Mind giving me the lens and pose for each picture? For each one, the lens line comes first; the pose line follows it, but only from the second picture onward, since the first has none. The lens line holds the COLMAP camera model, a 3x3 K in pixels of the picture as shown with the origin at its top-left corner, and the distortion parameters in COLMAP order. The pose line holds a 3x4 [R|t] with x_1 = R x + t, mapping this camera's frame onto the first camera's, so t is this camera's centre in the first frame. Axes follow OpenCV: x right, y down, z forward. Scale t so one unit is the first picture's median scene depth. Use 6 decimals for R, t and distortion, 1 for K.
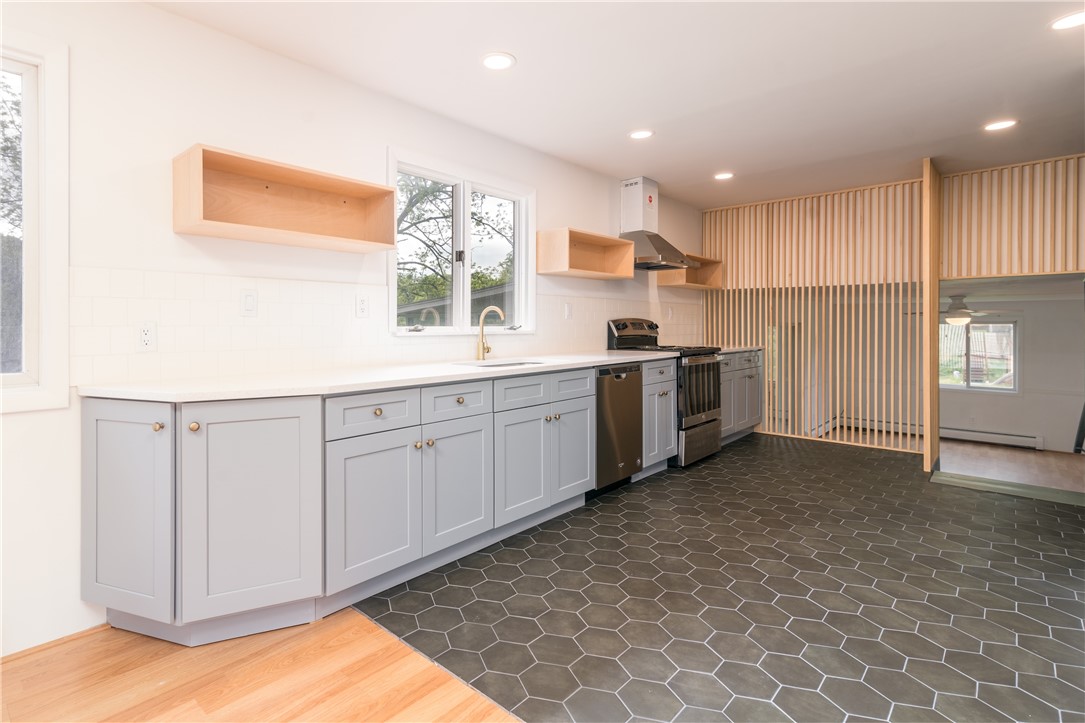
lens RADIAL K [[526.5, 0, 486.5], [0, 526.5, 327.4], [0, 0, 1]] dist [0.015331, -0.000092]
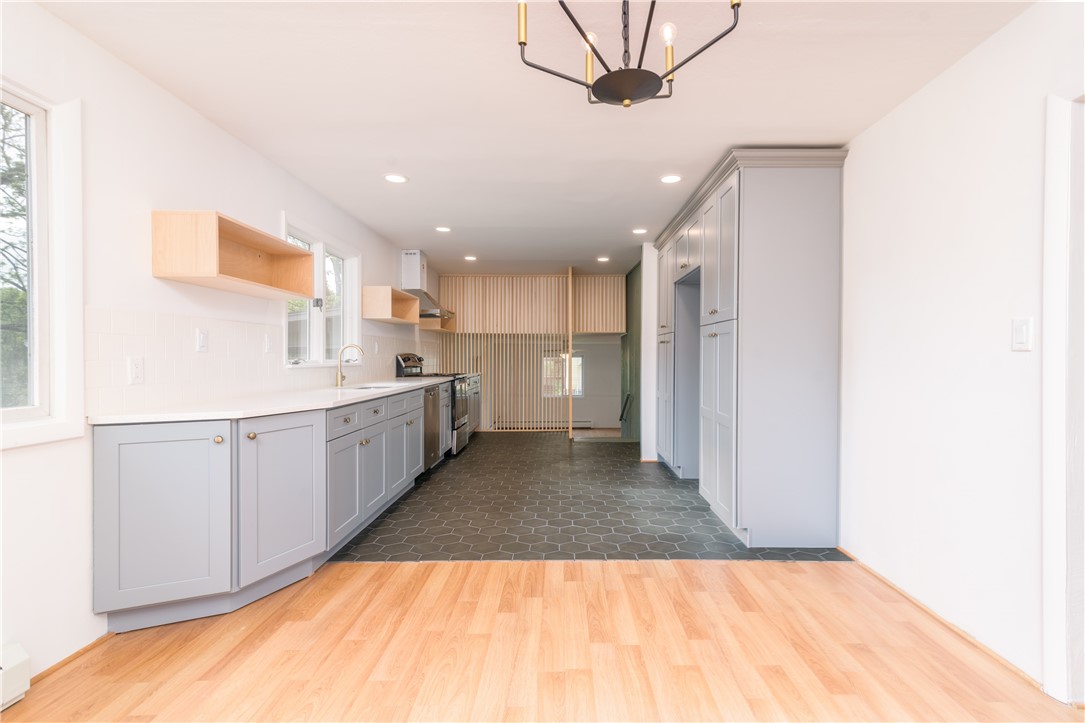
lens RADIAL K [[488.6, 0, 542.5], [0, 488.6, 361.5], [0, 0, 1]] dist [0.017372, 0.000006]
pose [[0.739545, -0.004671, 0.673090, -0.437738], [0.002651, 0.999988, 0.004027, -0.001031], [-0.673101, -0.001194, 0.739549, -0.206314]]
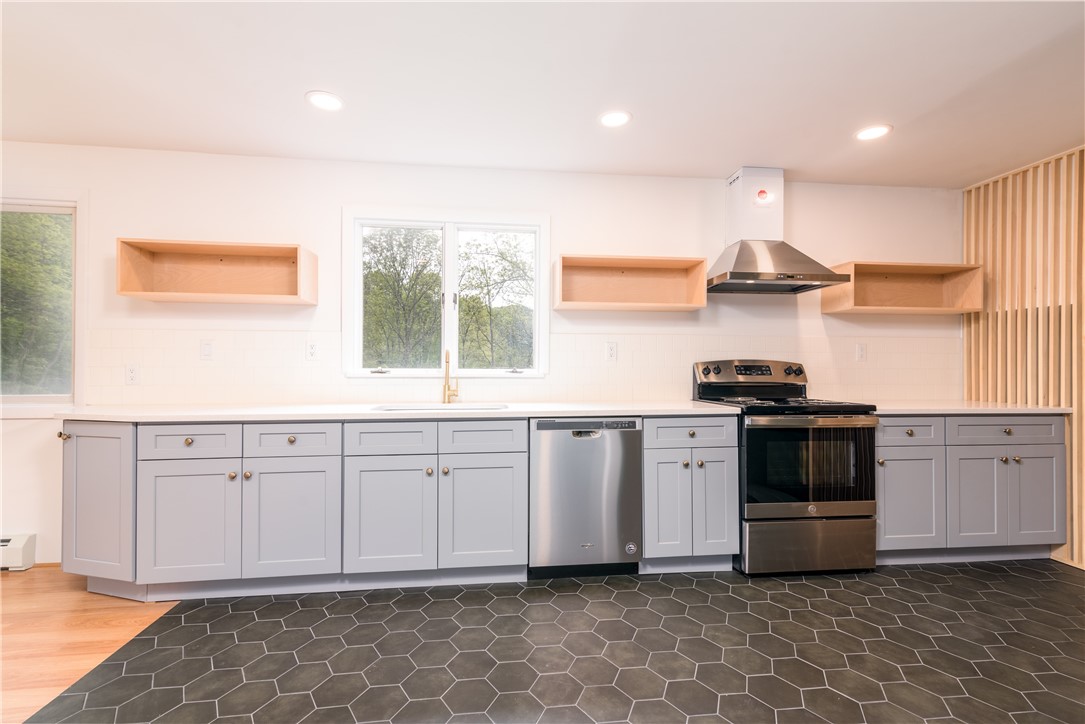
lens RADIAL K [[478.5, 0, 524.1], [0, 478.5, 366.1], [0, 0, 1]] dist [0.013283, 0.000004]
pose [[0.781682, 0.002937, -0.623670, 0.643947], [-0.007188, 0.999965, -0.004300, -0.003953], [0.623635, 0.007844, 0.781676, 0.388504]]
